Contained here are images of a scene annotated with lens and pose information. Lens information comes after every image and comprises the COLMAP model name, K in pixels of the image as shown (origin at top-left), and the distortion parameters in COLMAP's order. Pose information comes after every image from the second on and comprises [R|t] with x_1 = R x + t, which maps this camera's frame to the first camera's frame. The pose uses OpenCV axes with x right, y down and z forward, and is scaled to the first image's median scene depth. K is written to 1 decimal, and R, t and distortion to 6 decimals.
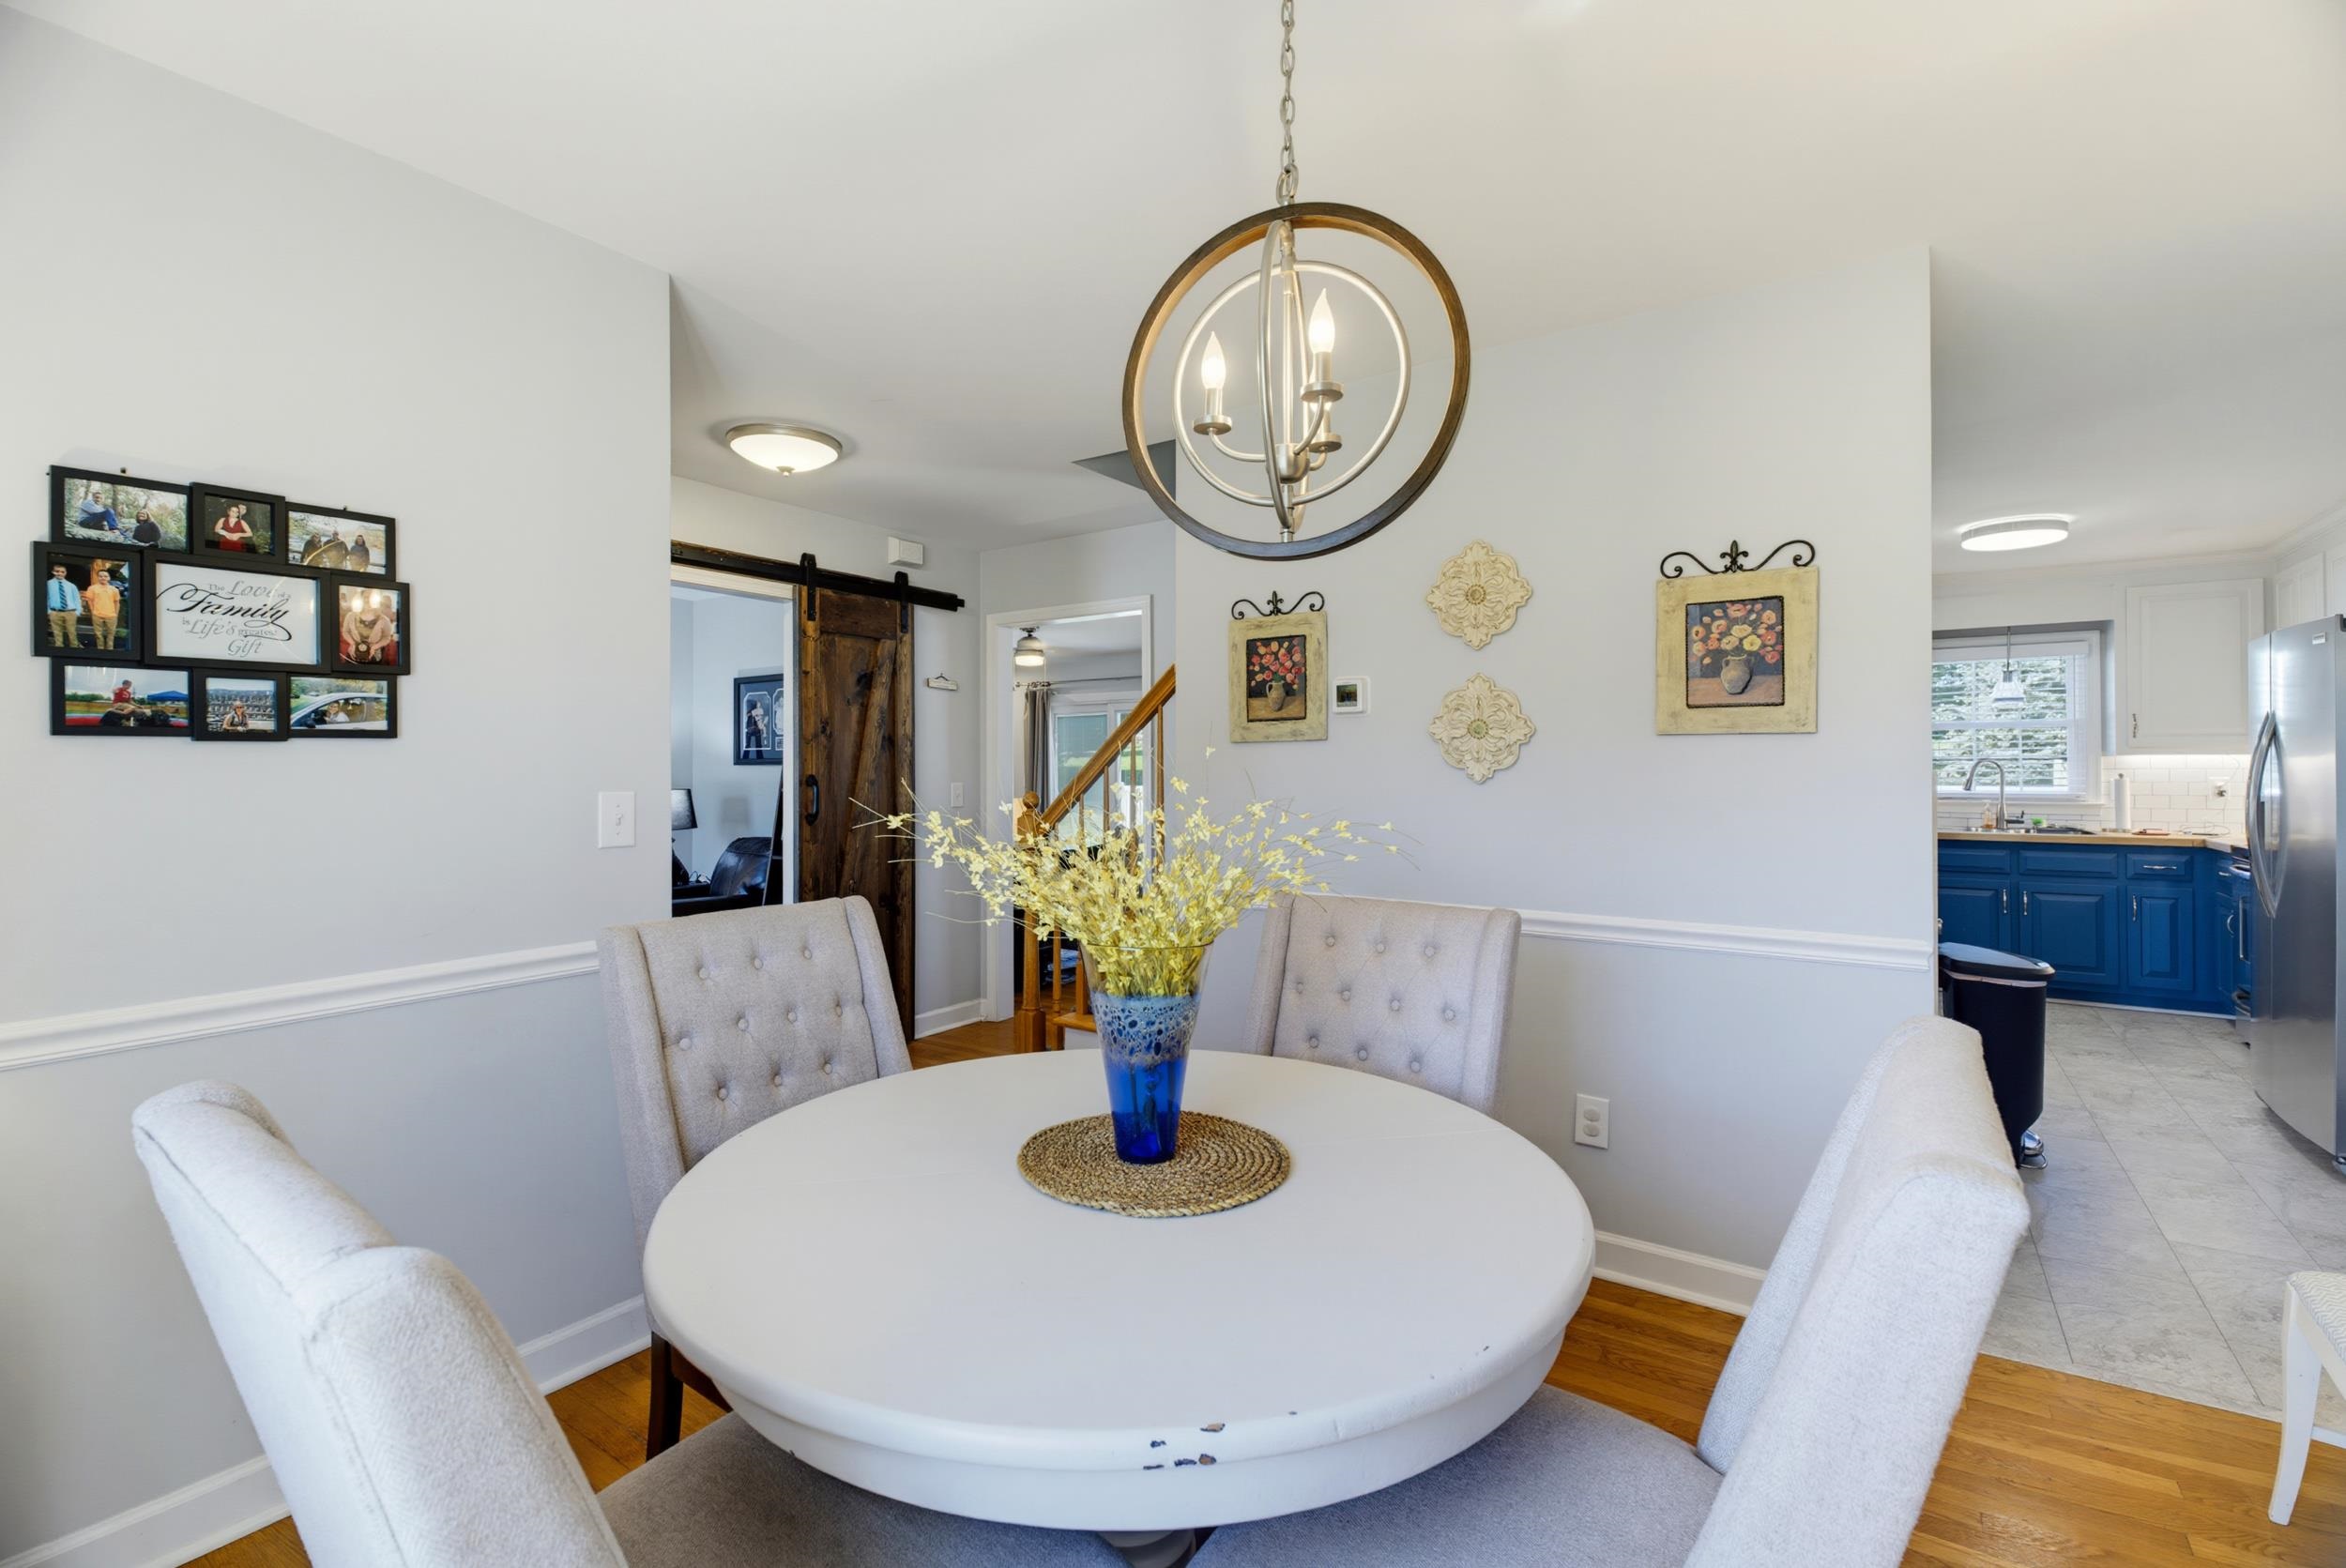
lens RADIAL K [[1033.2, 0, 1163.5], [0, 1033.2, 772.9], [0, 0, 1]] dist [-0.000343, -0.000170]
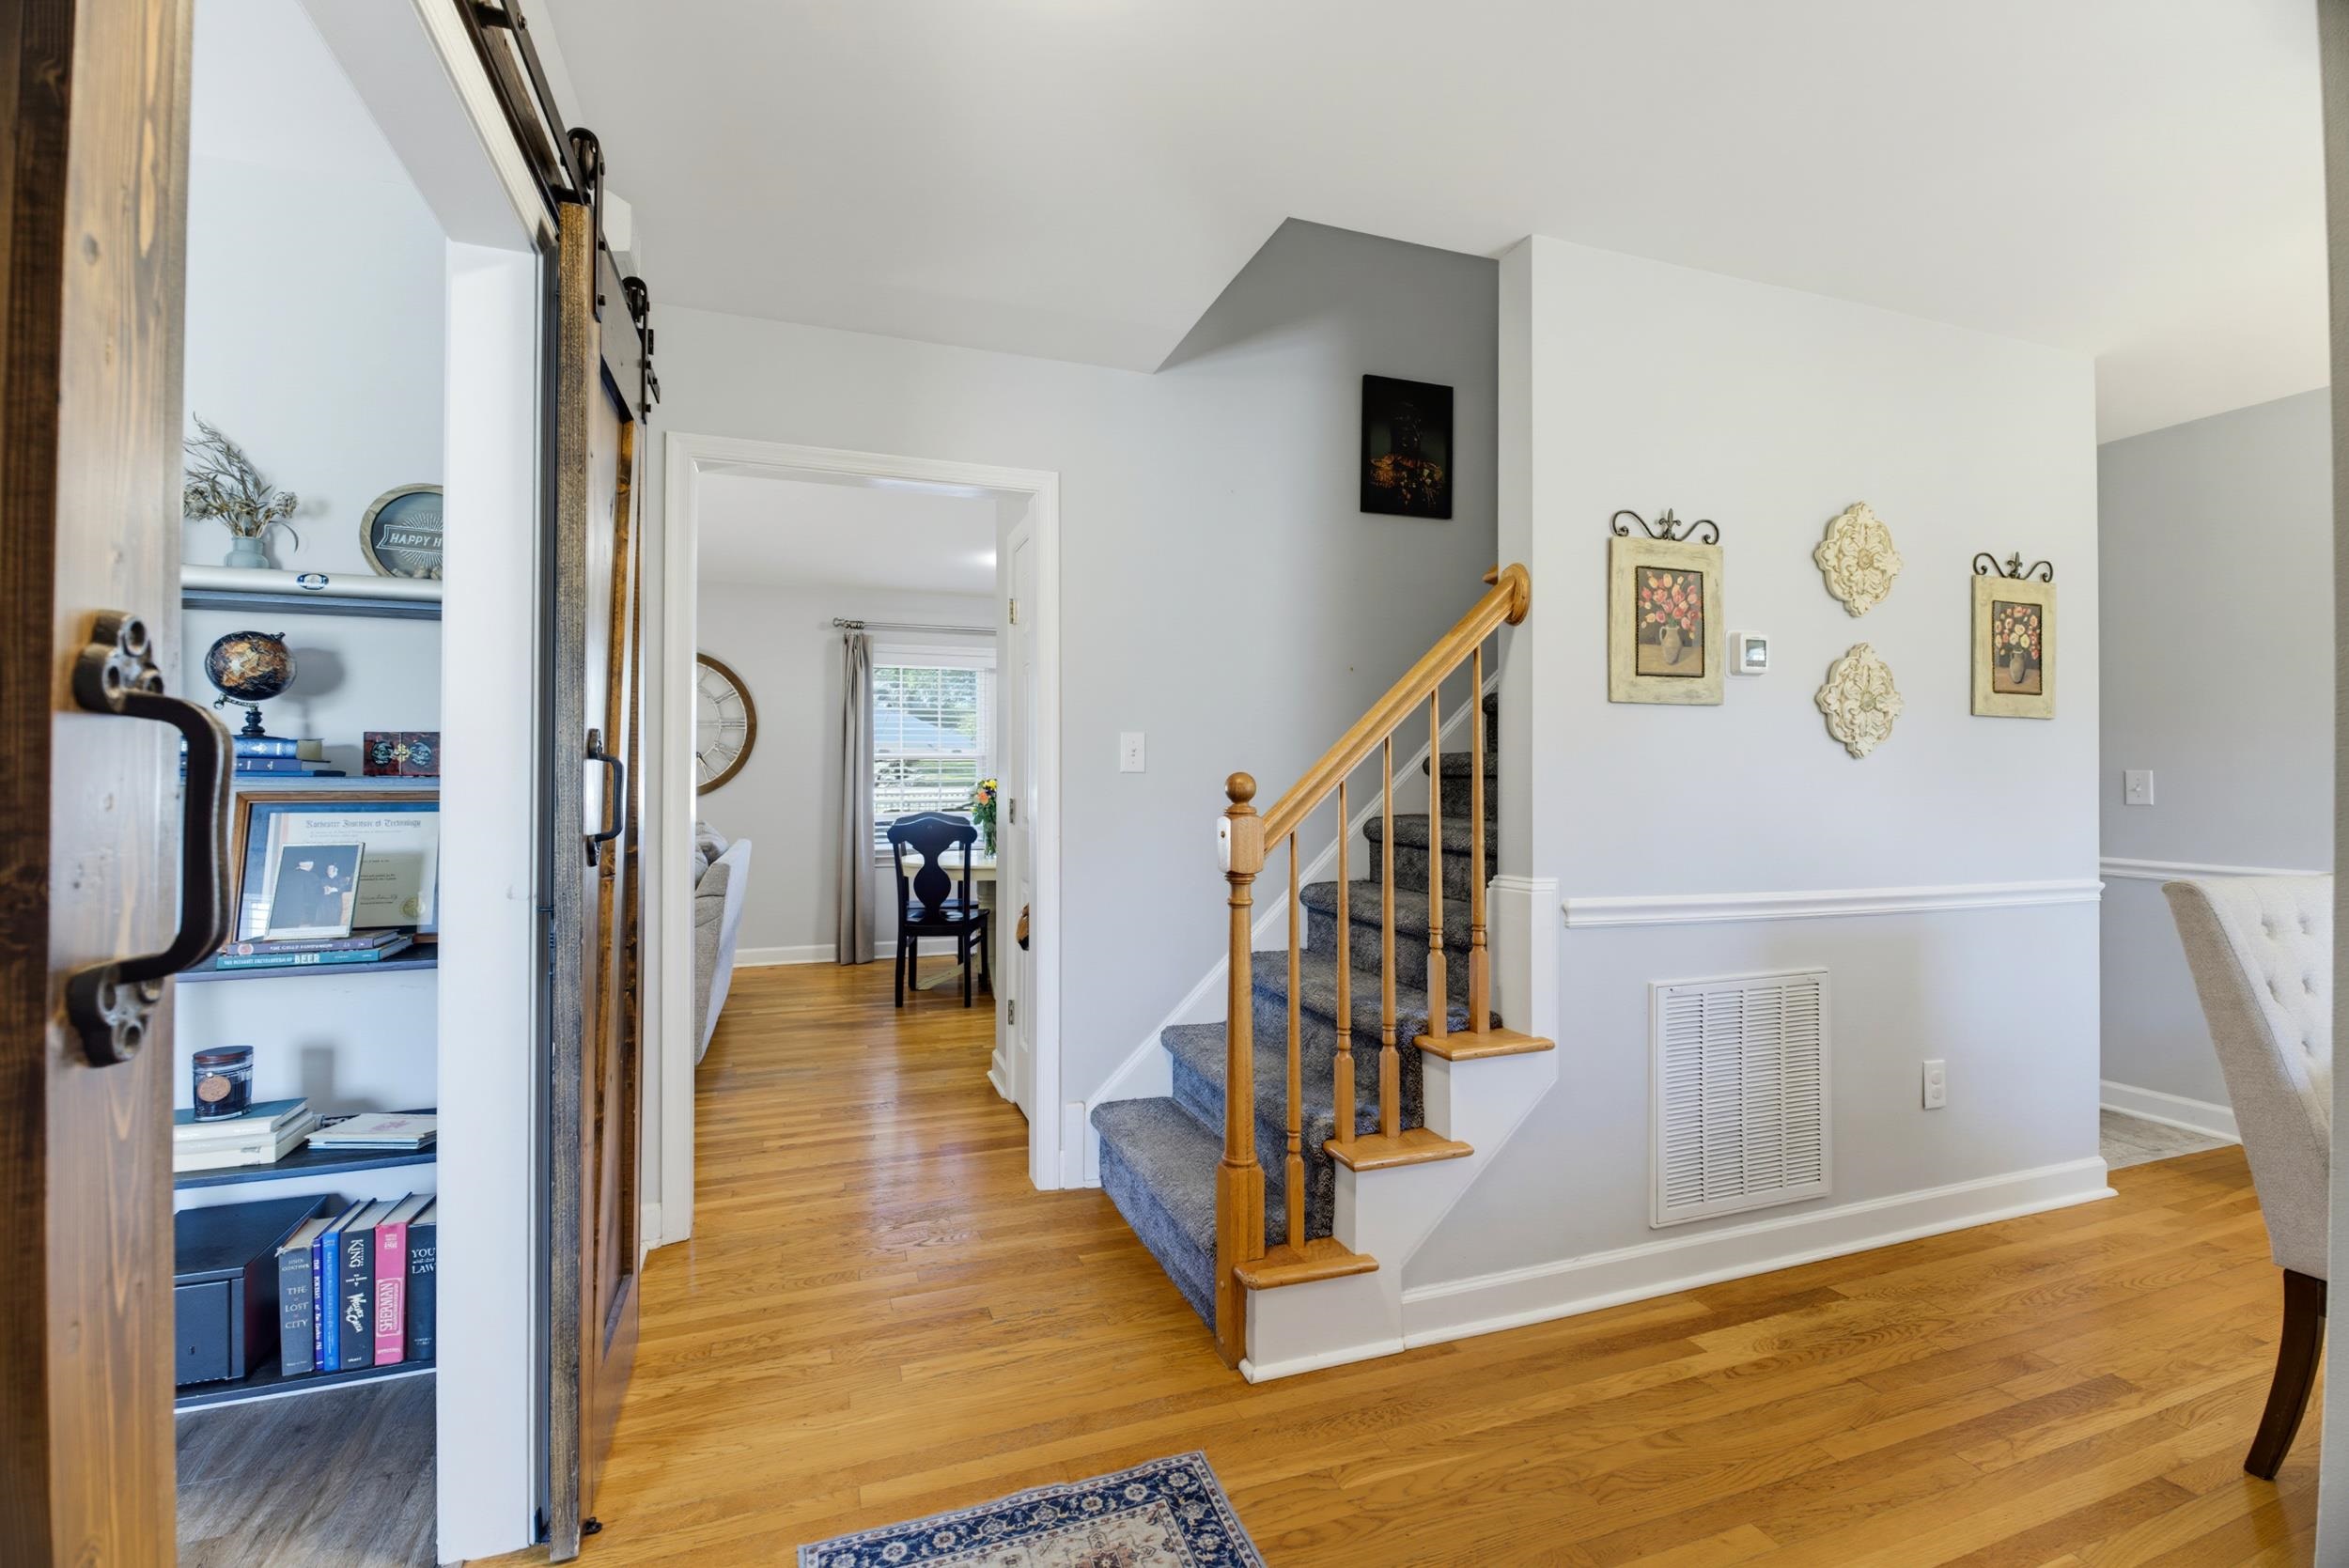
lens RADIAL K [[1034.5, 0, 1165.0], [0, 1034.5, 772.9], [0, 0, 1]] dist [-0.000343, -0.000170]
pose [[0.575288, 0.007856, 0.817913, -0.745169], [-0.002527, 0.999966, -0.007827, 0.028145], [-0.817947, 0.002436, 0.575288, 0.875872]]
